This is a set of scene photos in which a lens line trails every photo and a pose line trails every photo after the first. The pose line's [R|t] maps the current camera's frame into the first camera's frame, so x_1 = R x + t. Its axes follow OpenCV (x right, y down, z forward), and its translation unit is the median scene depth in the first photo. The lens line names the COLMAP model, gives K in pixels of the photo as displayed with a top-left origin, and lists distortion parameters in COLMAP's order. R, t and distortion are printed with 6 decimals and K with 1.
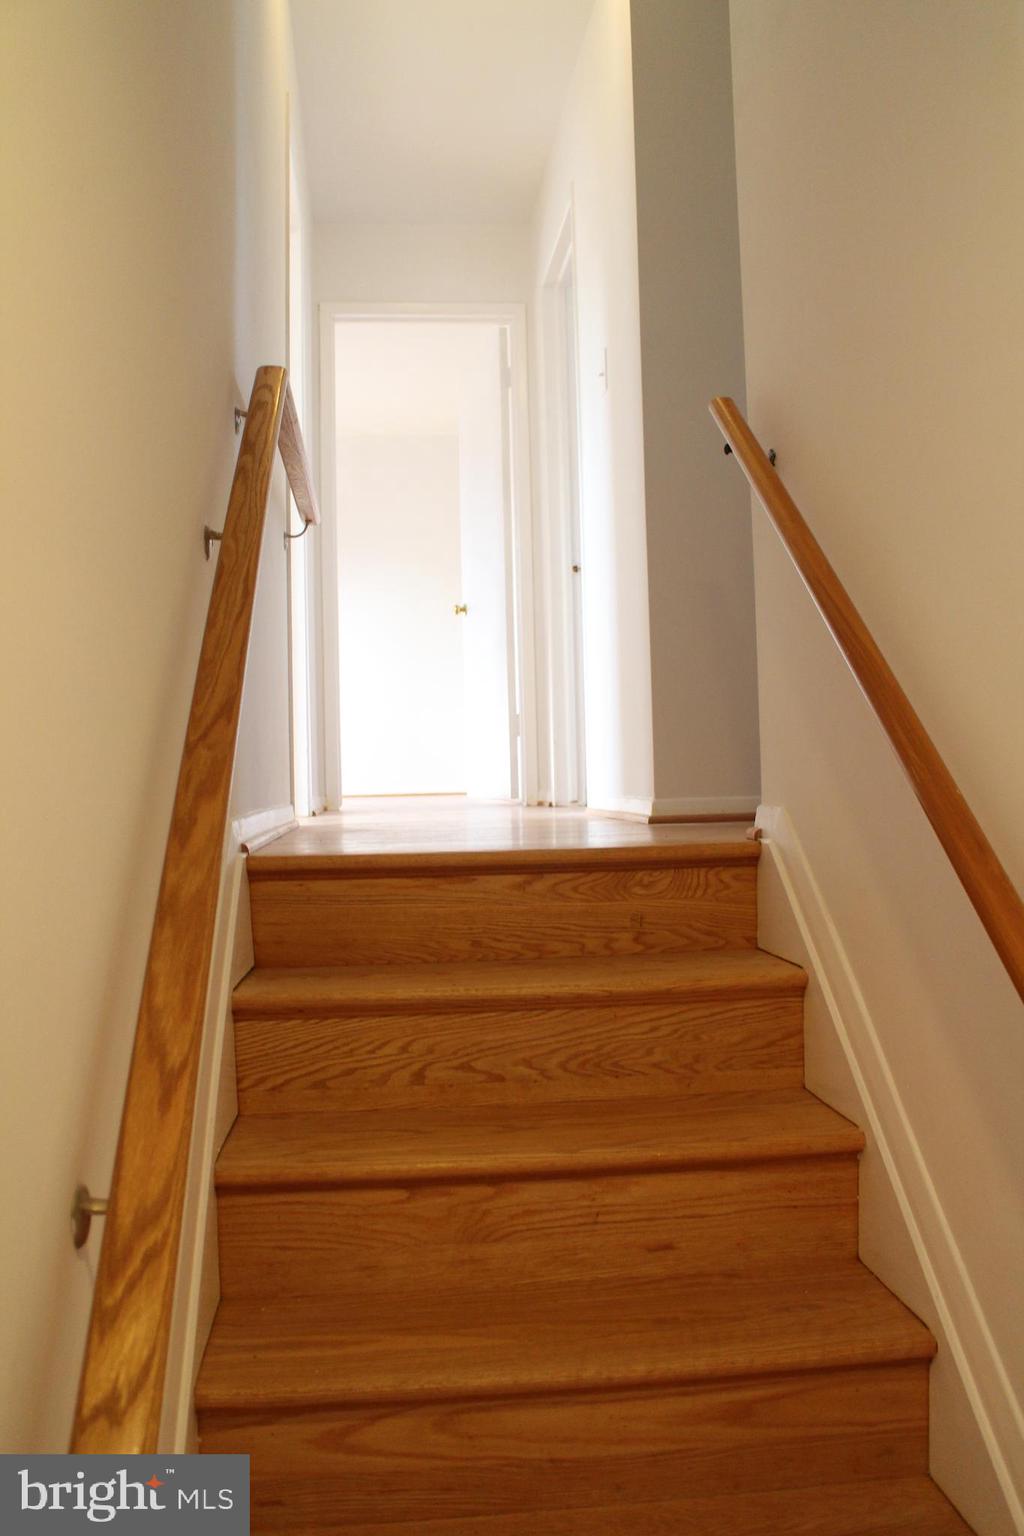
lens RADIAL K [[1254.5, 0, 512.0], [0, 1254.5, 768.0], [0, 0, 1]] dist [-0.163570, 0.119001]
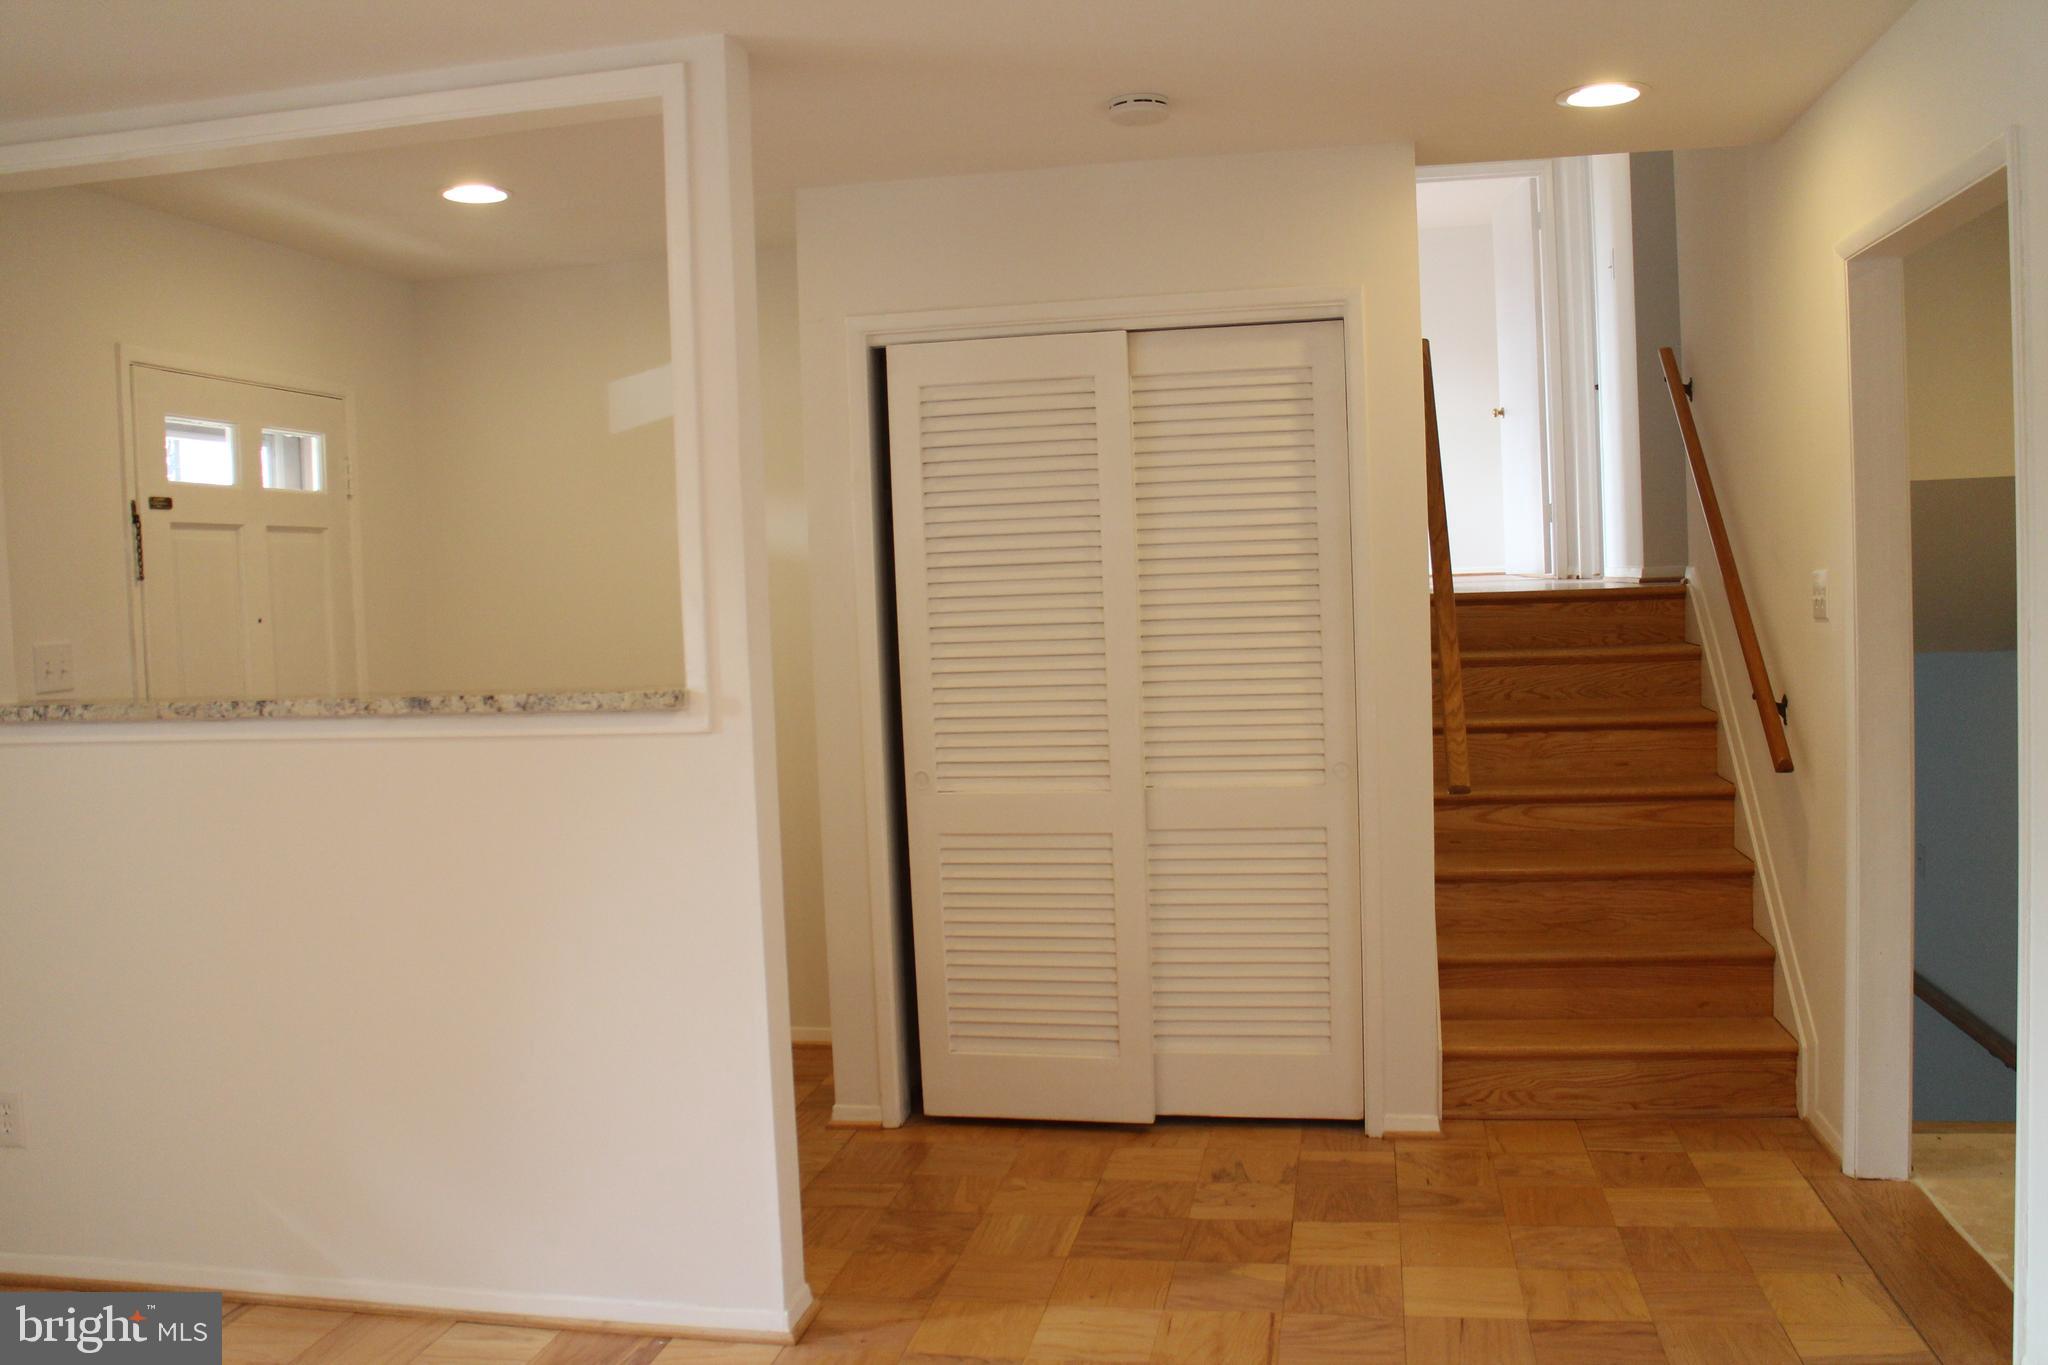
lens RADIAL K [[1672.7, 0, 1030.6], [0, 1672.7, 673.1], [0, 0, 1]] dist [-0.163570, 0.119001]
pose [[0.956395, 0.001629, -0.292073, -0.028056], [0.019453, 0.997409, 0.069262, 0.000626], [0.291429, -0.071924, 0.953885, -1.678342]]
